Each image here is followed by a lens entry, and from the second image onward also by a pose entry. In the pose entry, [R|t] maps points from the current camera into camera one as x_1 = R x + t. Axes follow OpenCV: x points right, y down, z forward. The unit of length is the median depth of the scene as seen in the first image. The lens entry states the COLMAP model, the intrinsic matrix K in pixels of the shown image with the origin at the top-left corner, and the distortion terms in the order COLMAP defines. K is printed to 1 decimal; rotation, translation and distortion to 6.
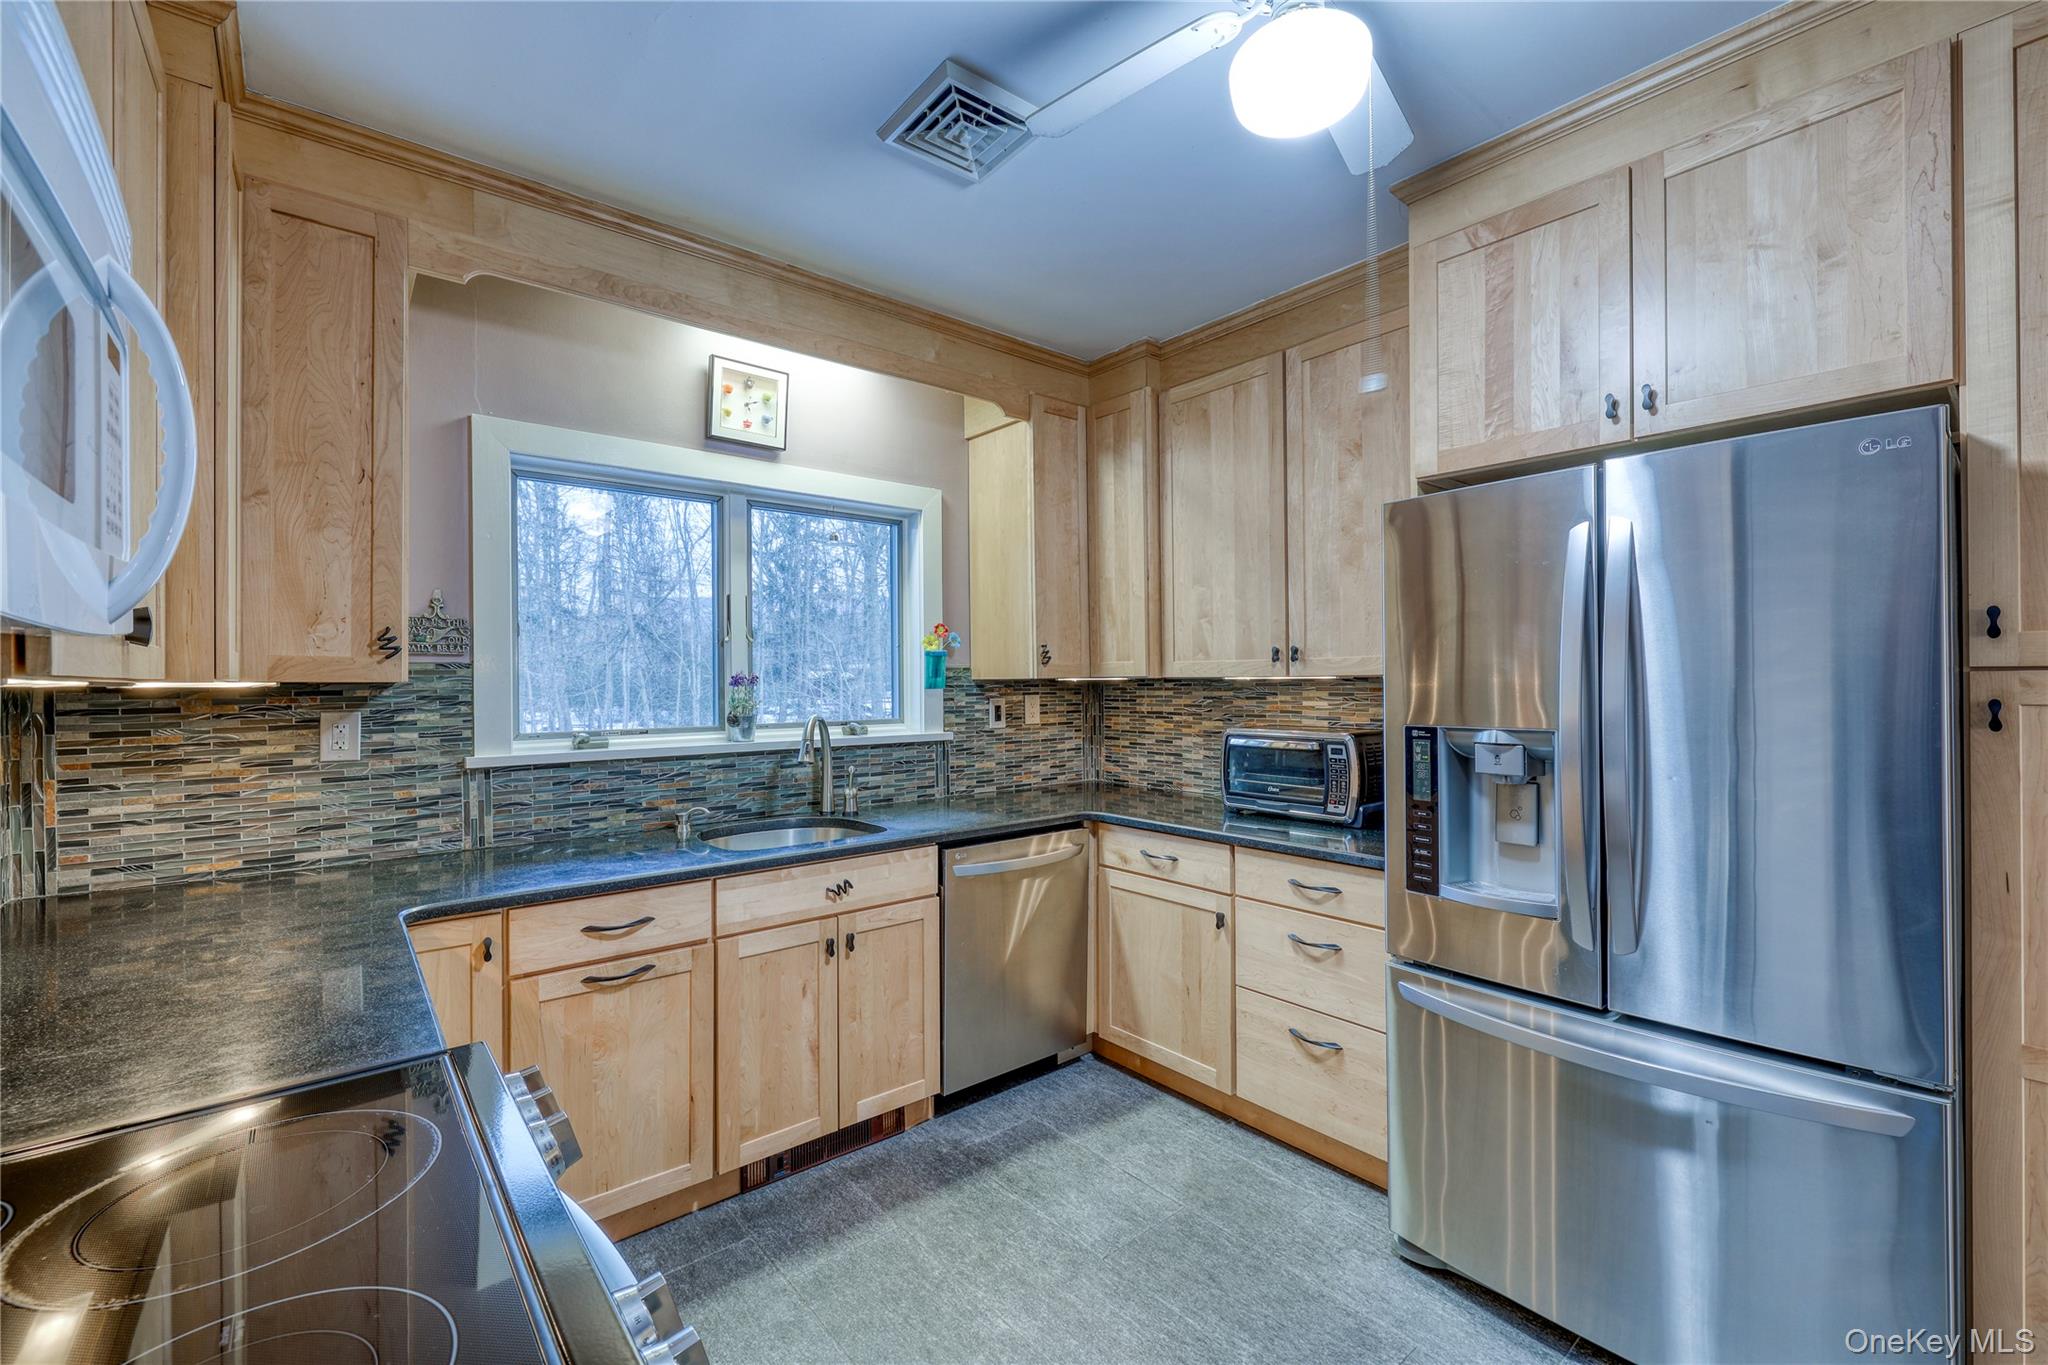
lens RADIAL K [[853.9, 0, 1021.1], [0, 853.9, 680.6], [0, 0, 1]] dist [-0.002886, 0.000152]
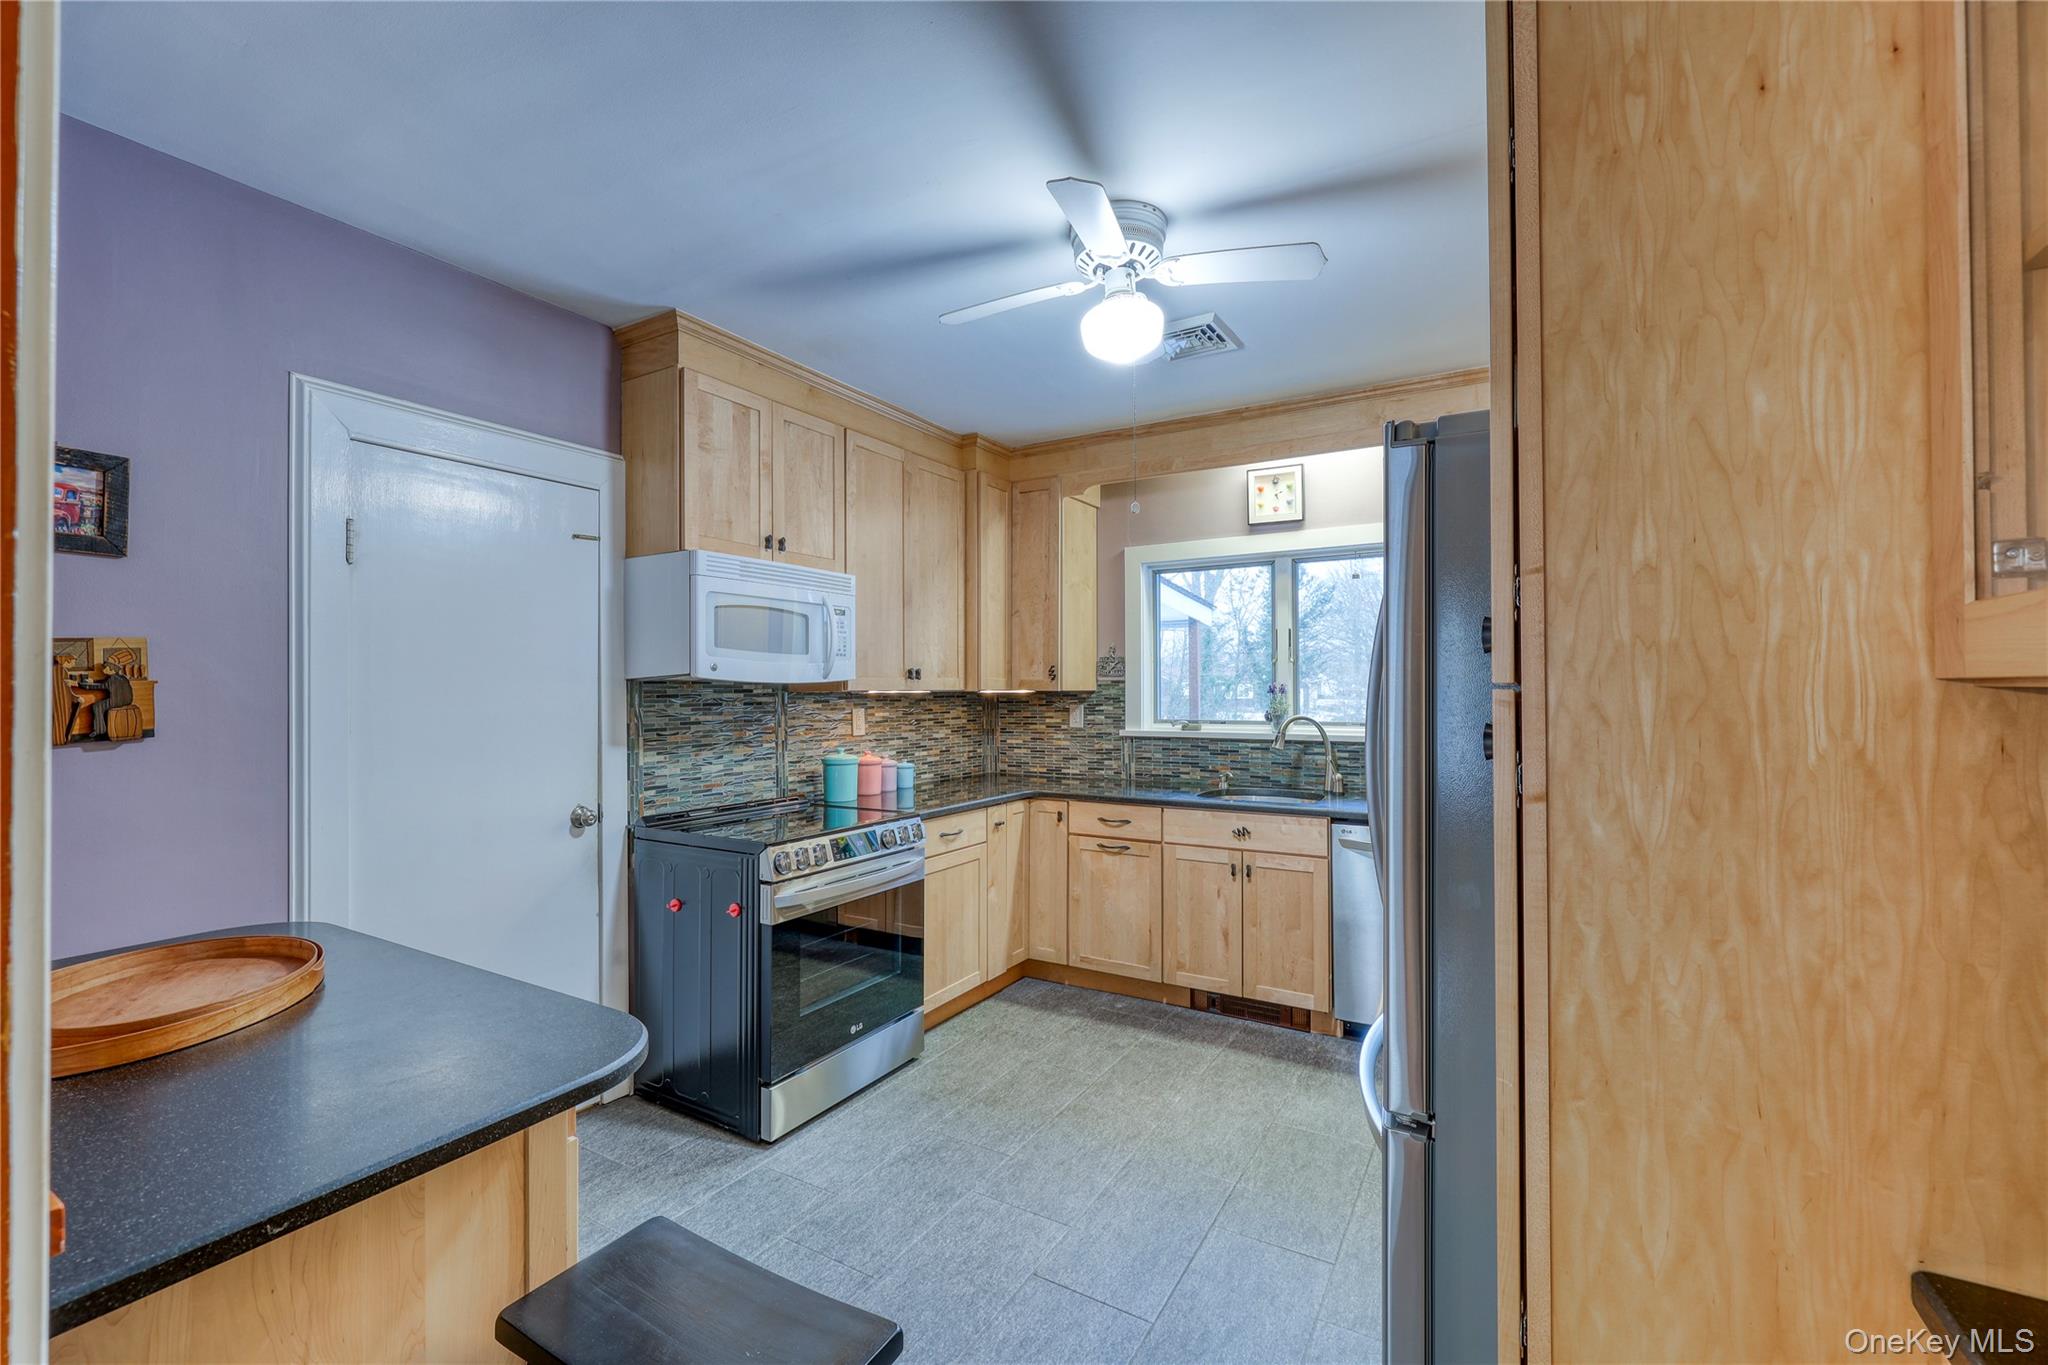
lens RADIAL K [[853.9, 0, 1019.3], [0, 853.9, 681.4], [0, 0, 1]] dist [-0.002886, 0.000152]
pose [[0.337465, -0.004443, -0.941328, 1.021136], [0.001613, 0.999990, -0.004142, -0.010295], [0.941337, -0.000121, 0.337468, 0.141313]]
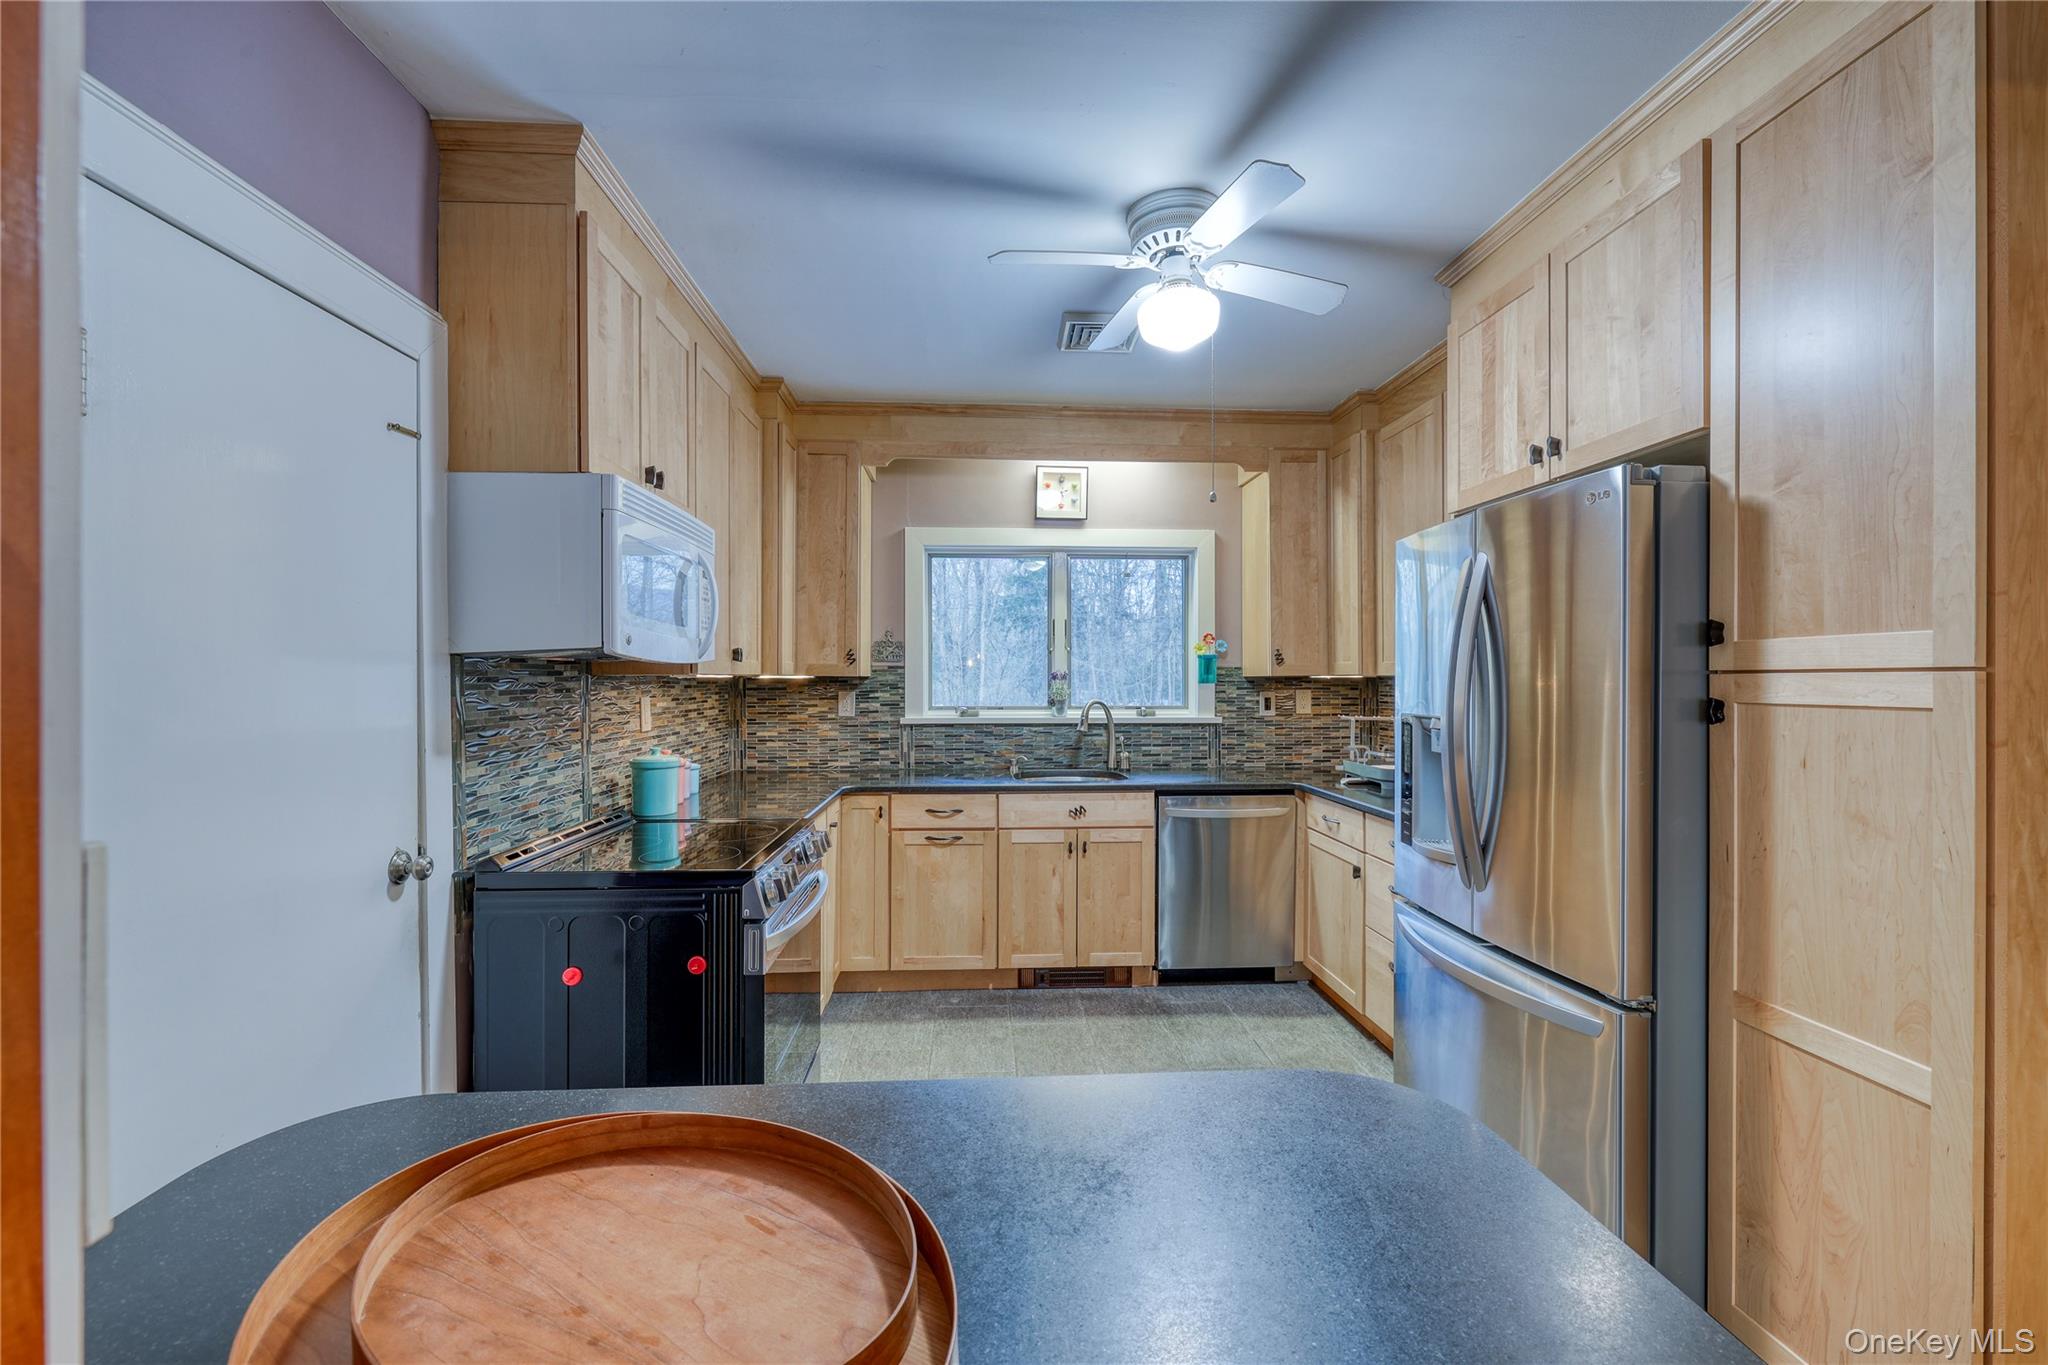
lens RADIAL K [[853.9, 0, 1020.7], [0, 853.9, 681.3], [0, 0, 1]] dist [-0.002886, 0.000152]
pose [[0.807322, 0.009128, -0.590040, 0.602539], [-0.005630, 0.999954, 0.007766, -0.003055], [0.590084, -0.002947, 0.807337, -0.303359]]
